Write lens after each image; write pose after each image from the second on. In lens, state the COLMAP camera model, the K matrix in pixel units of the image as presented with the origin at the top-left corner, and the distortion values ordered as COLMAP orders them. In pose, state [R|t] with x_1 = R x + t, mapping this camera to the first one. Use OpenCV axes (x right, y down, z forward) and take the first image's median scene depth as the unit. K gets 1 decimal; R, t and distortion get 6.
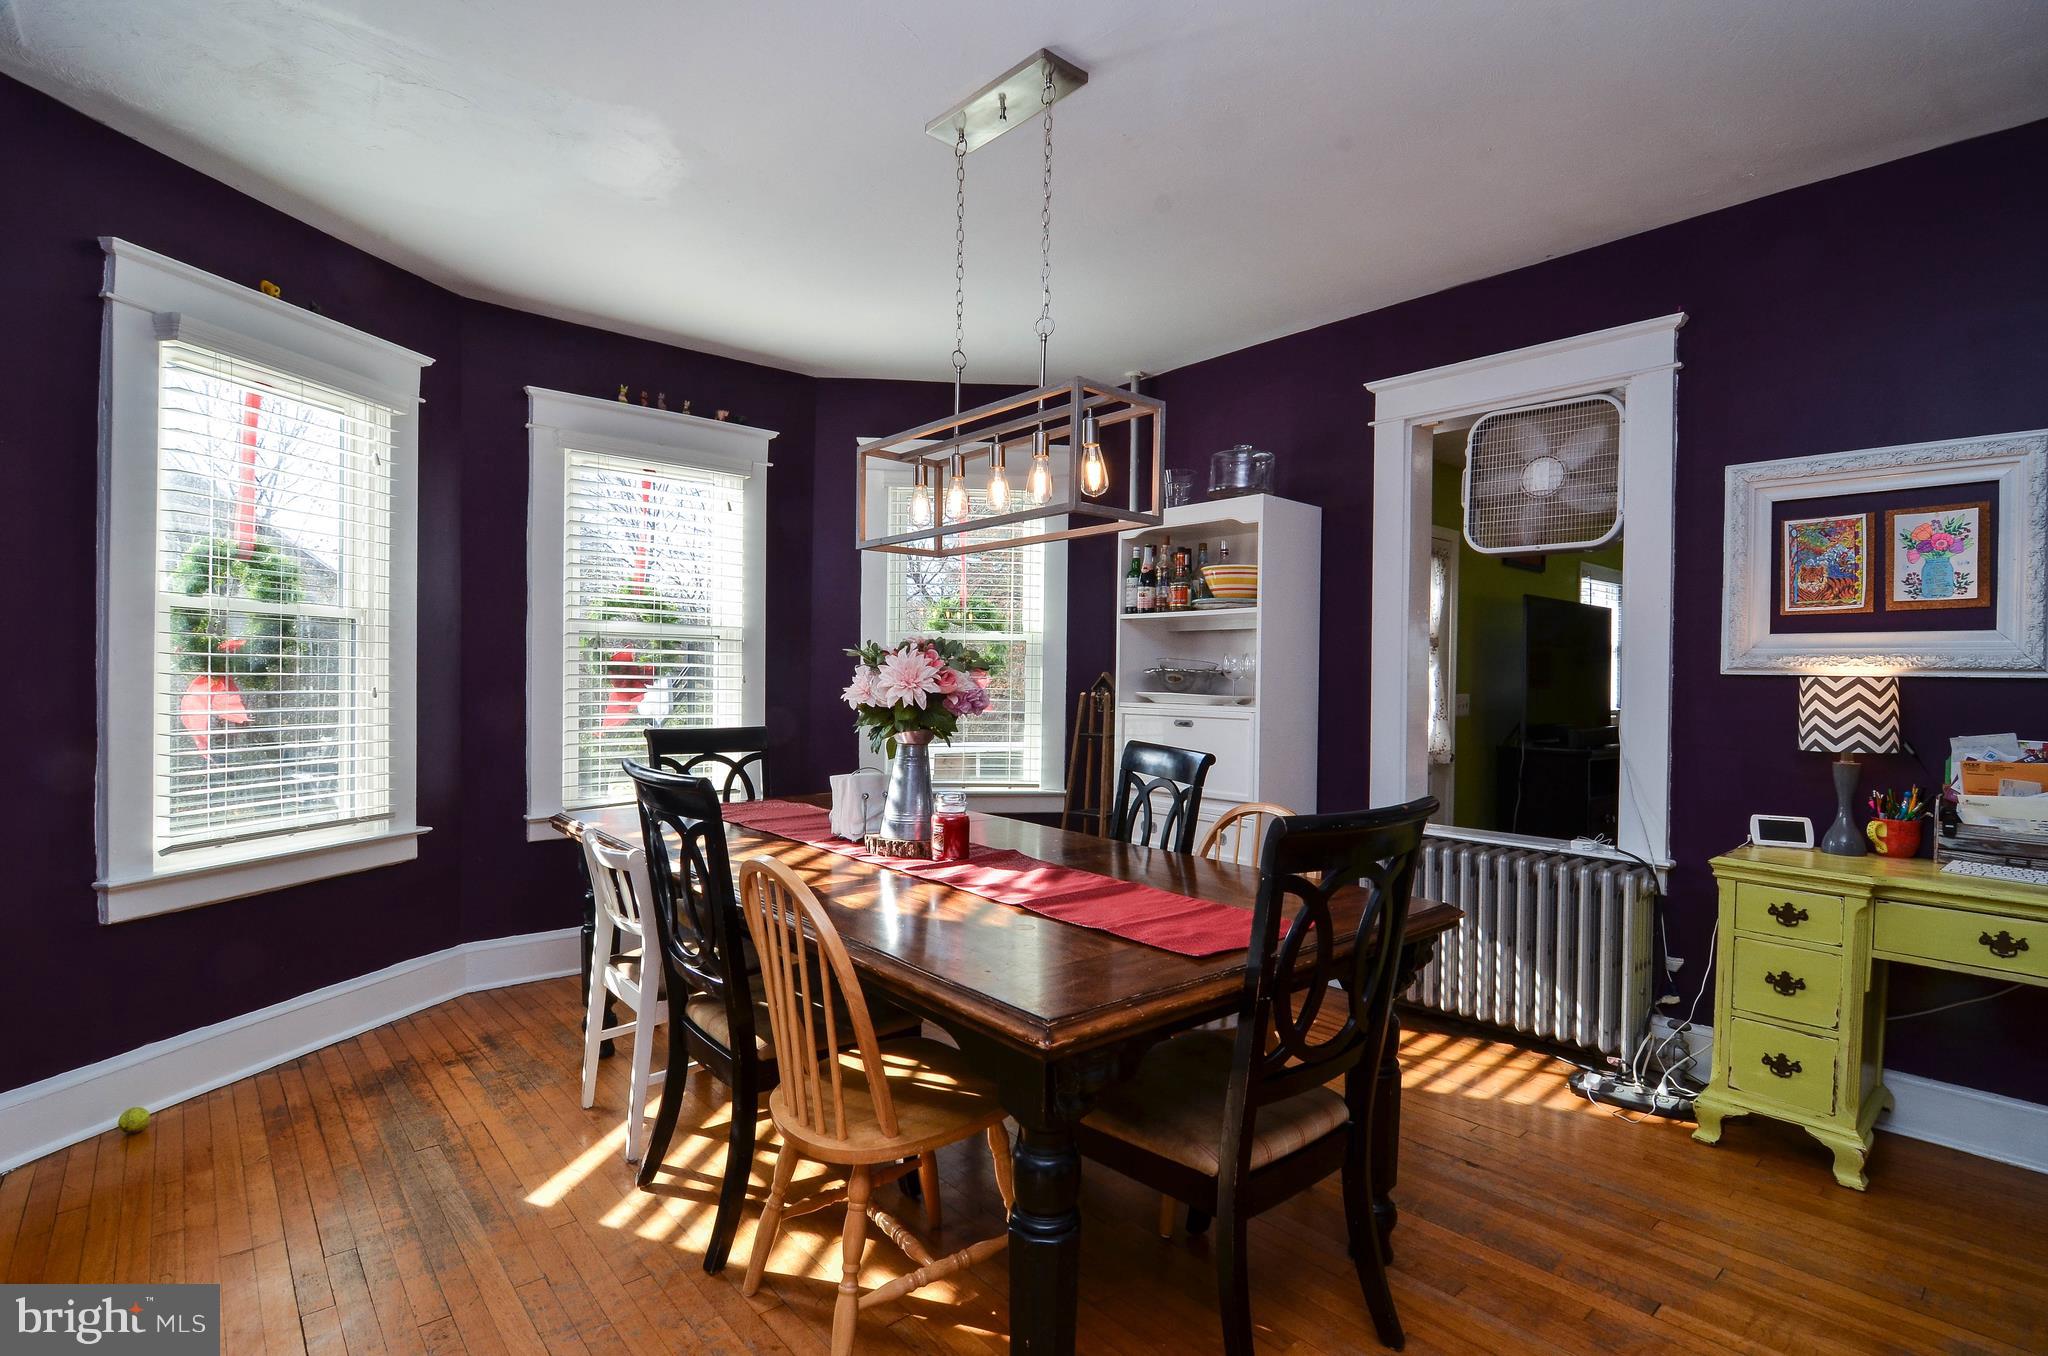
lens RADIAL K [[978.8, 0, 1033.5], [0, 978.8, 680.7], [0, 0, 1]] dist [-0.010669, -0.007766]
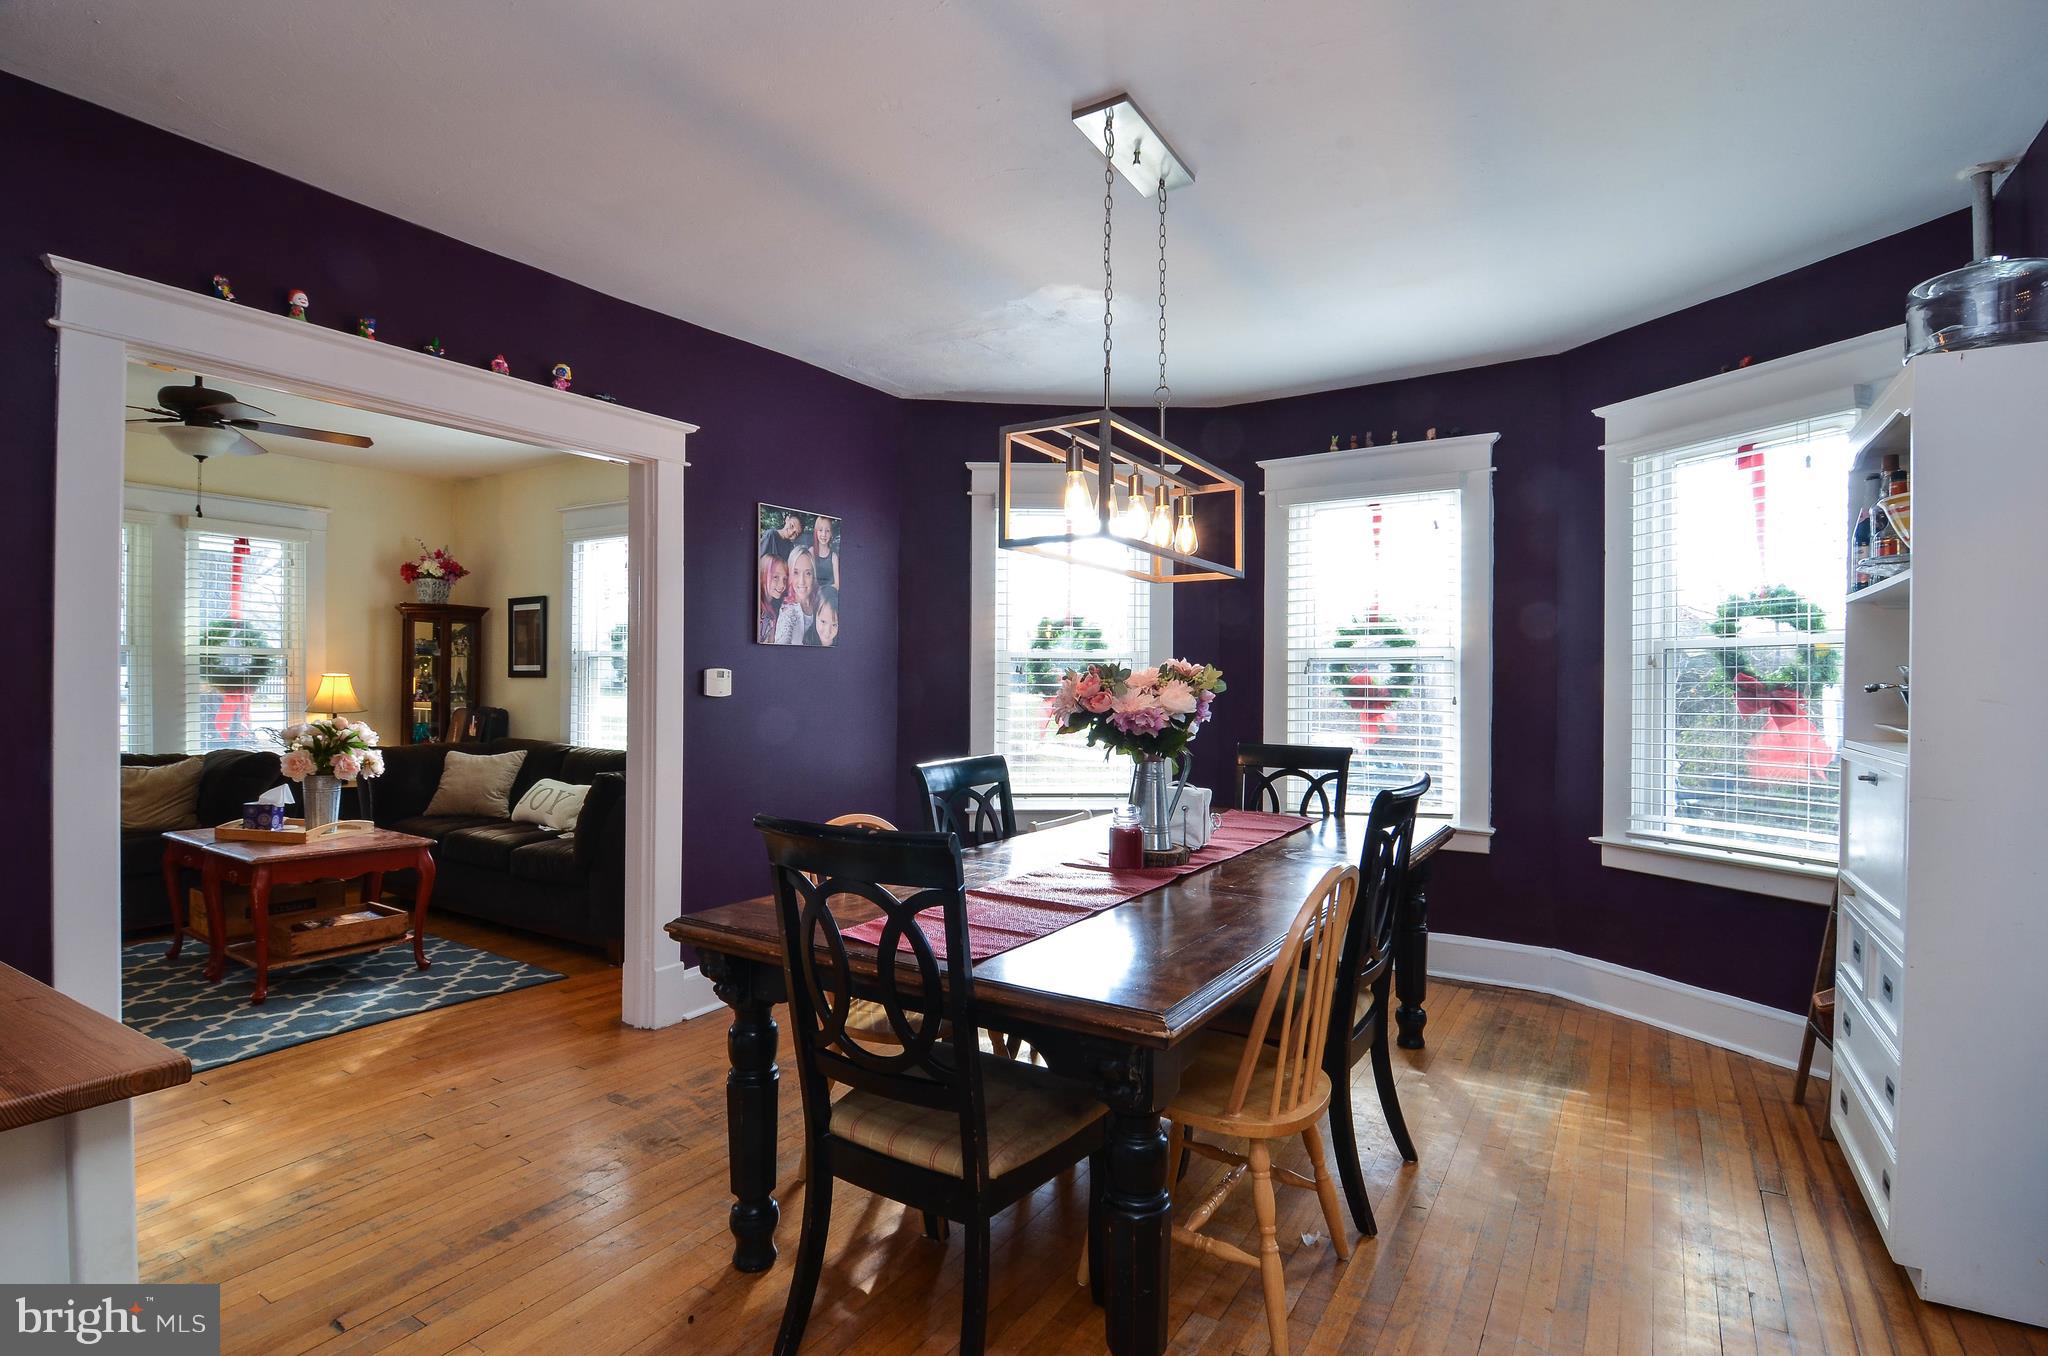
lens RADIAL K [[978.8, 0, 1025.1], [0, 978.8, 695.4], [0, 0, 1]] dist [-0.010669, -0.007766]
pose [[0.284464, -0.002569, -0.958683, 0.522852], [-0.004631, 0.999981, -0.004054, -0.001132], [0.958675, 0.005593, 0.284447, 0.332491]]
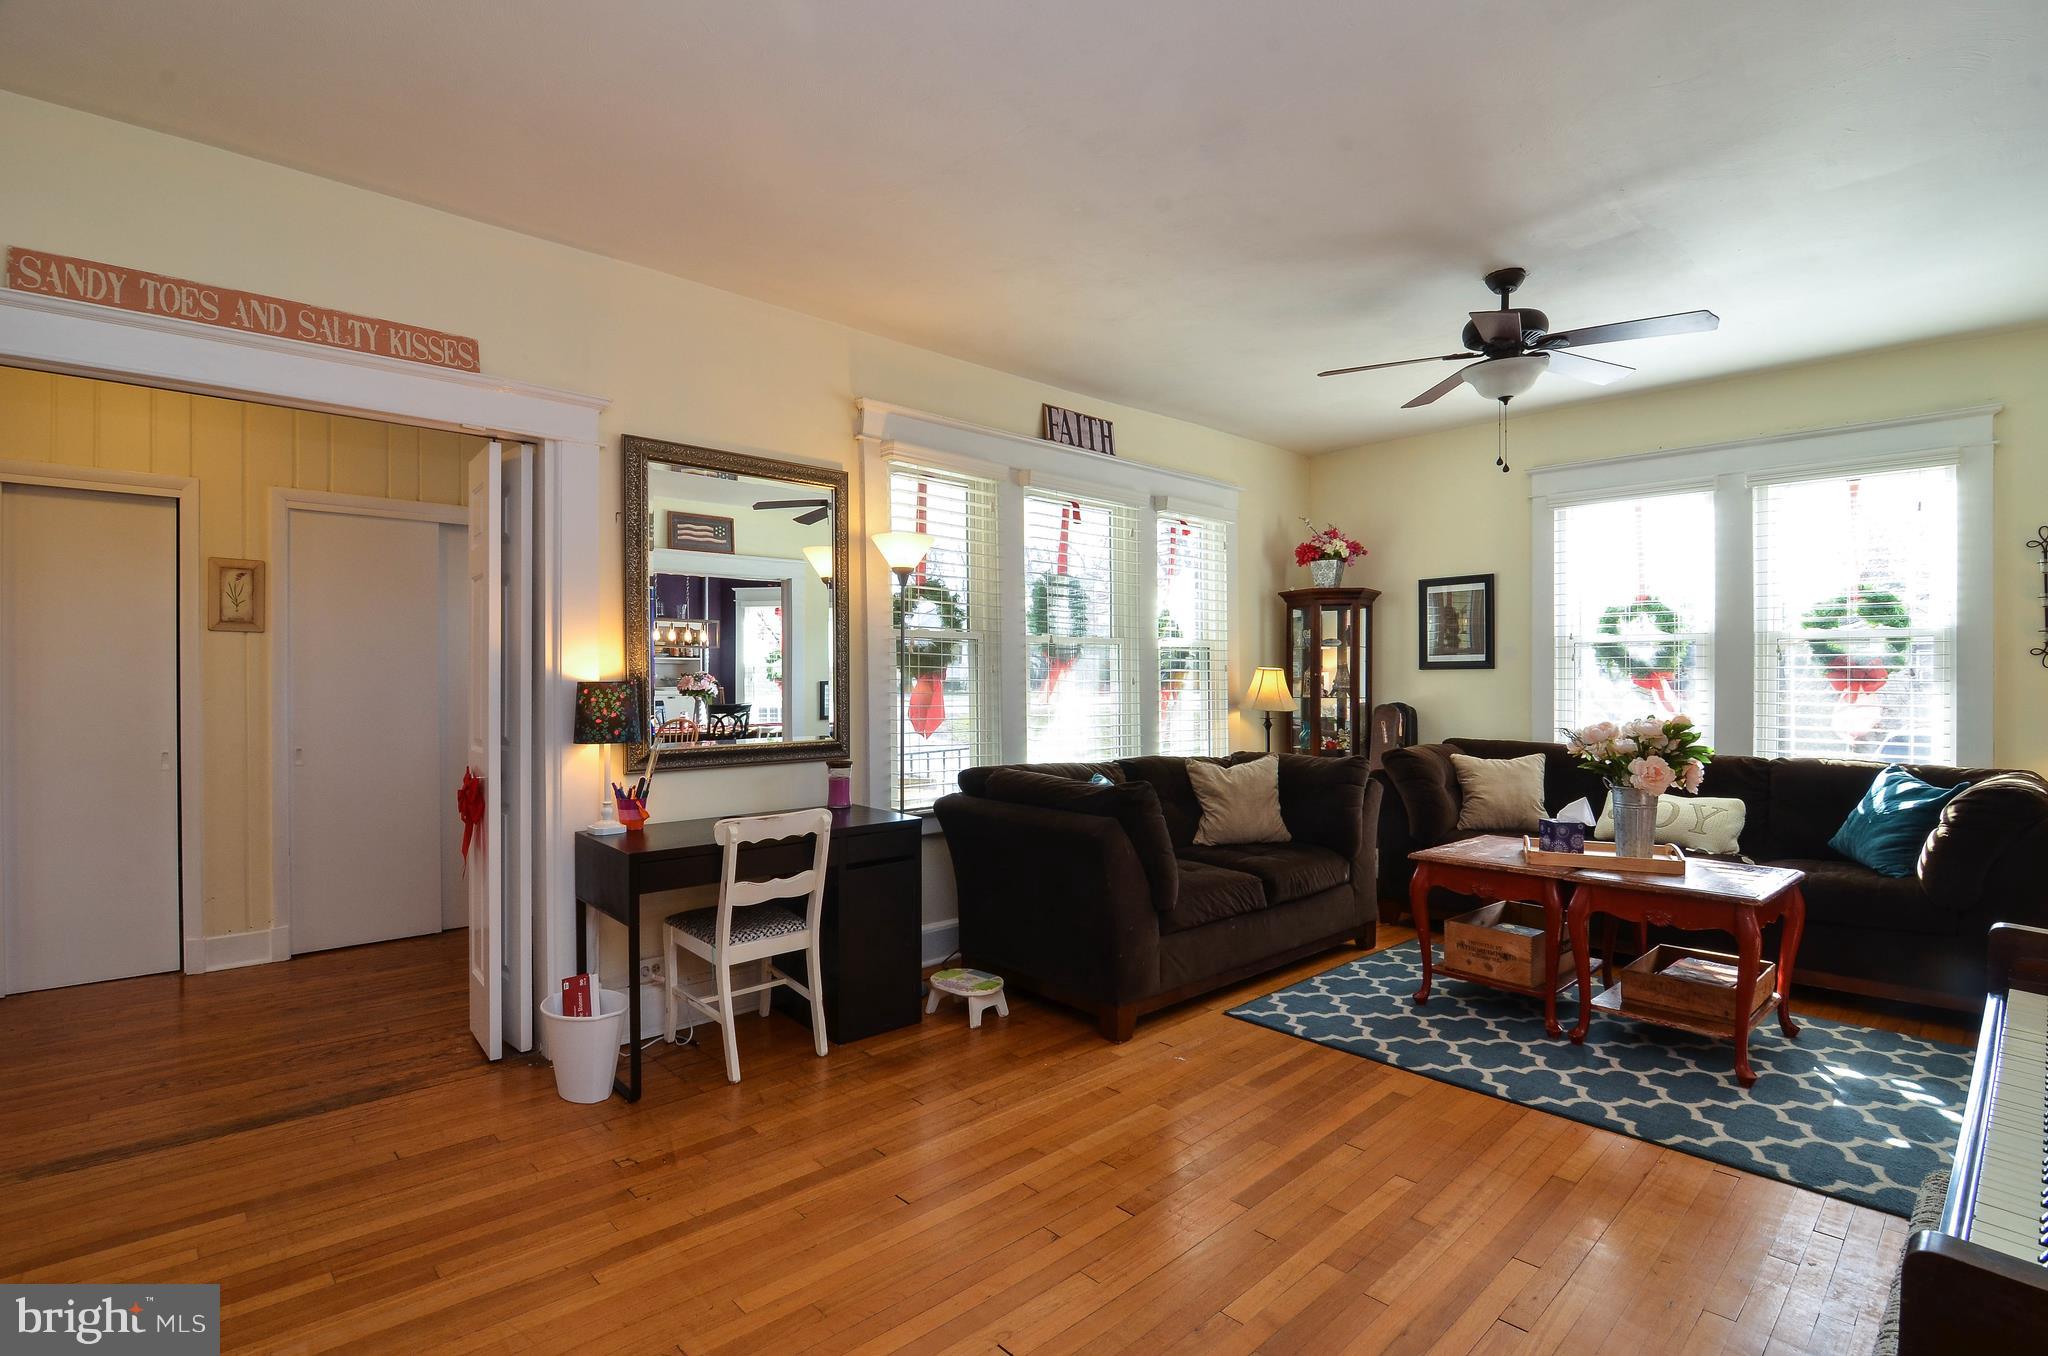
lens RADIAL K [[978.8, 0, 1021.5], [0, 978.8, 679.2], [0, 0, 1]] dist [-0.010669, -0.007766]
pose [[0.027063, -0.015000, -0.999521, 0.156802], [0.003794, 0.999882, -0.014903, 0.000199], [0.999627, -0.003389, 0.027116, -0.611579]]
